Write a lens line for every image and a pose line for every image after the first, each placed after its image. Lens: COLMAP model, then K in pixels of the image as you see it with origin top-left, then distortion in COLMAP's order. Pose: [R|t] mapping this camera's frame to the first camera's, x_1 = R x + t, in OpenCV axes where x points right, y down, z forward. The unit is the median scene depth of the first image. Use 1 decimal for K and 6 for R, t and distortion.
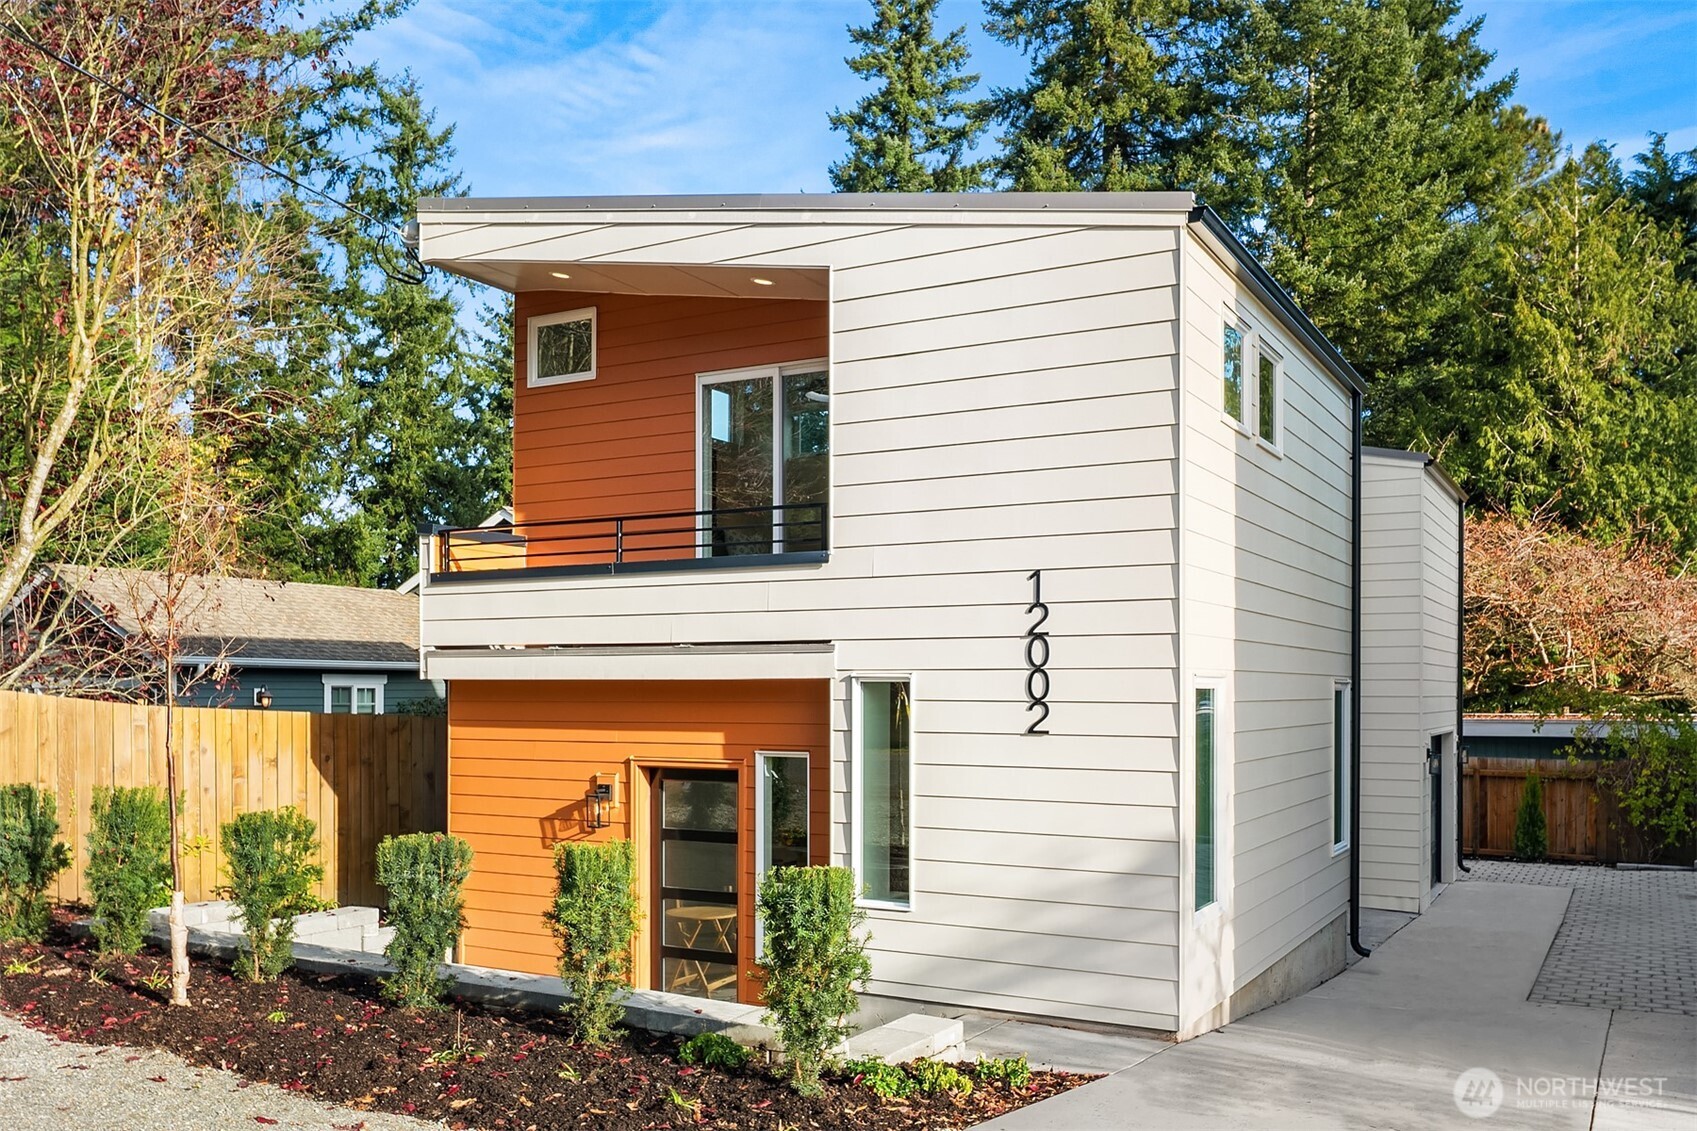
lens RADIAL K [[1407.8, 0, 849.4], [0, 1407.8, 570.6], [0, 0, 1]] dist [-0.005566, -0.002439]
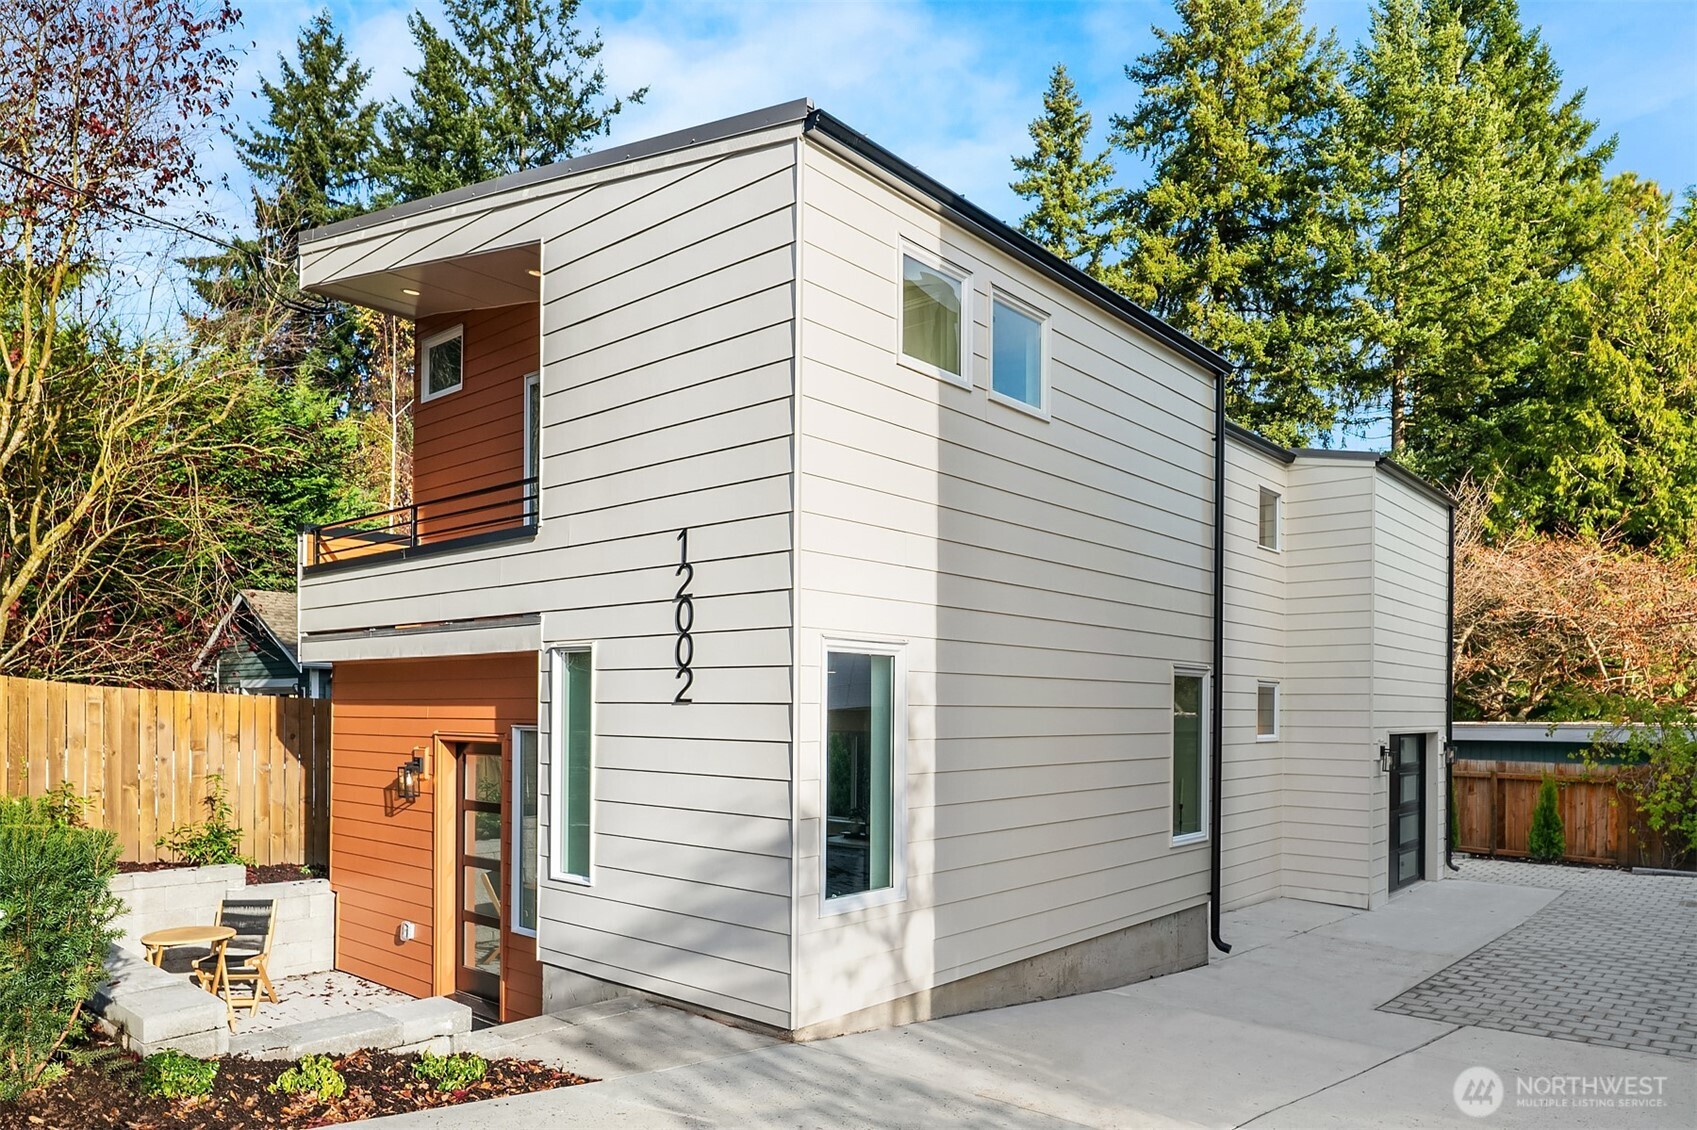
lens RADIAL K [[1105.6, 0, 852.3], [0, 1105.6, 623.5], [0, 0, 1]] dist [-0.004666, -0.007212]
pose [[0.979513, -0.009853, -0.201141, 0.155741], [0.011028, 0.999928, 0.004719, 0.024208], [0.201080, -0.006840, 0.979551, 0.118518]]
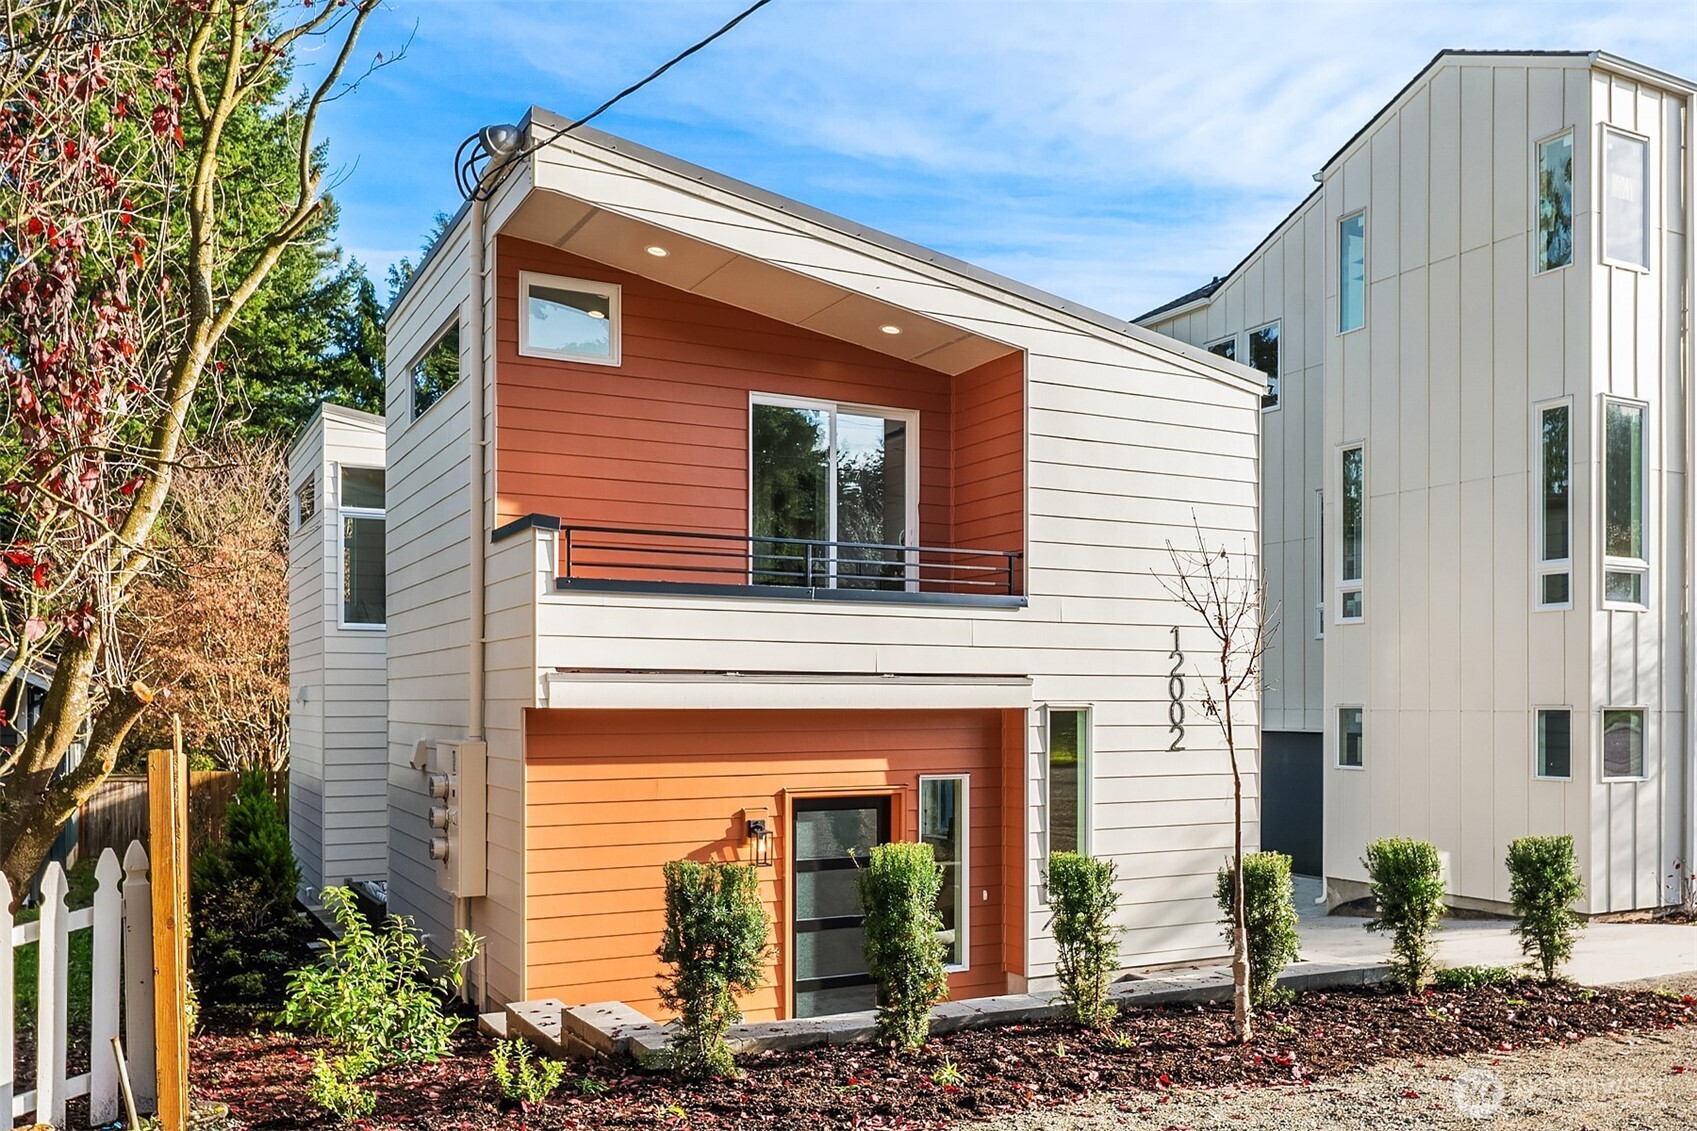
lens RADIAL K [[1407.8, 0, 847.7], [0, 1407.8, 573.6], [0, 0, 1]] dist [-0.005566, -0.002439]
pose [[0.536781, 0.075815, 0.840308, -0.459285], [-0.070158, 0.996516, -0.045093, 0.012624], [-0.840800, -0.034749, 0.540230, 0.217222]]
